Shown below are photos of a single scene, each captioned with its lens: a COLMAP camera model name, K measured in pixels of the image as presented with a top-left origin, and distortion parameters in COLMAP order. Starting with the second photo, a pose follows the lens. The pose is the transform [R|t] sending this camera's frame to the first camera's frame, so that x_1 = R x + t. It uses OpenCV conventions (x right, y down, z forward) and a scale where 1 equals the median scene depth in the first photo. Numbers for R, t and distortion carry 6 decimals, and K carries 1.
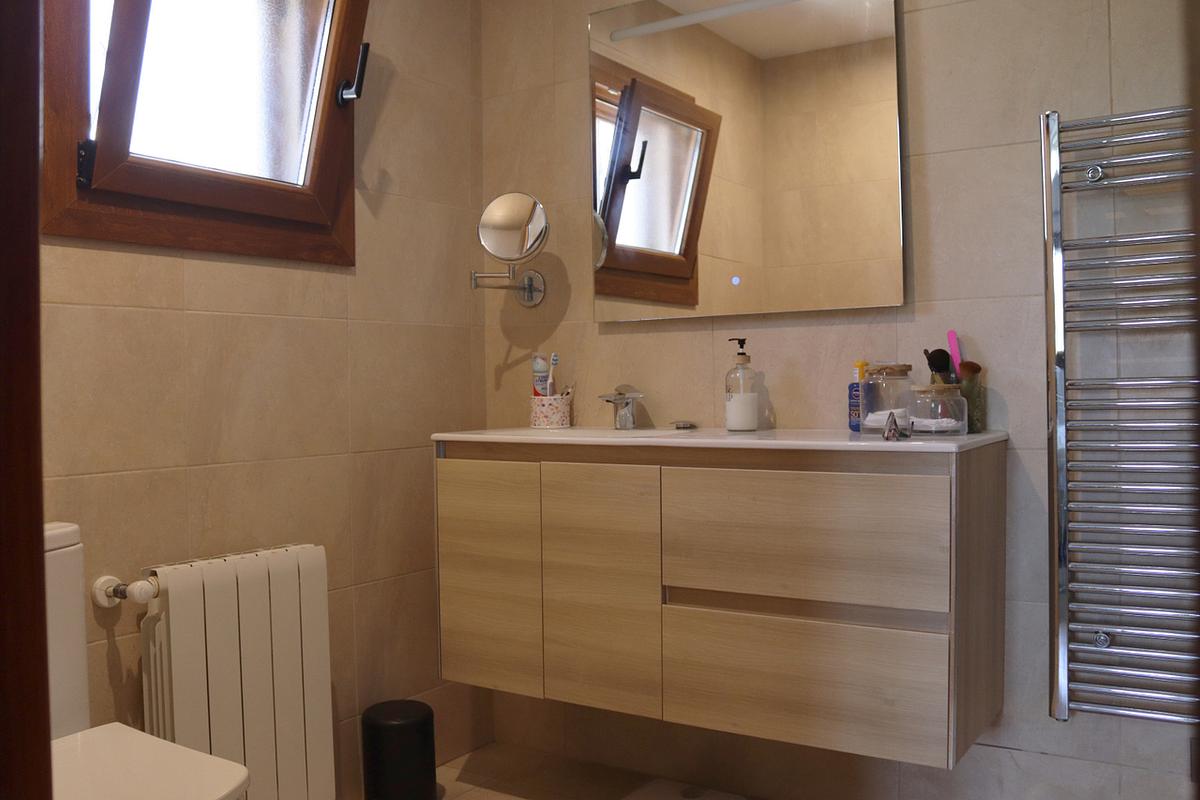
lens RADIAL K [[1102.7, 0, 598.9], [0, 1102.7, 401.4], [0, 0, 1]] dist [-0.020784, 0.000000]
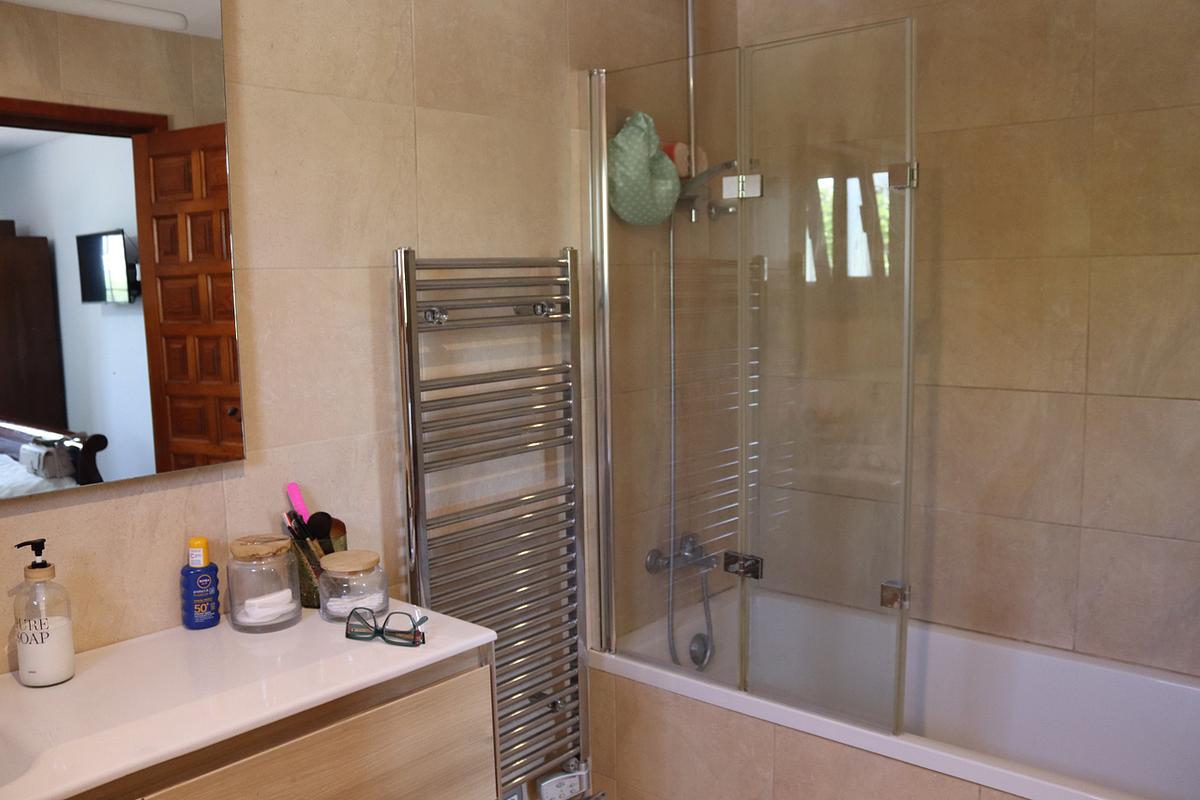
lens RADIAL K [[993.7, 0, 599.7], [0, 993.7, 400.8], [0, 0, 1]] dist [-0.161432, 0.137999]
pose [[0.171322, -0.108548, 0.979217, -0.346788], [0.036683, 0.993926, 0.103761, -0.184512], [-0.984532, 0.018144, 0.174263, 0.596600]]
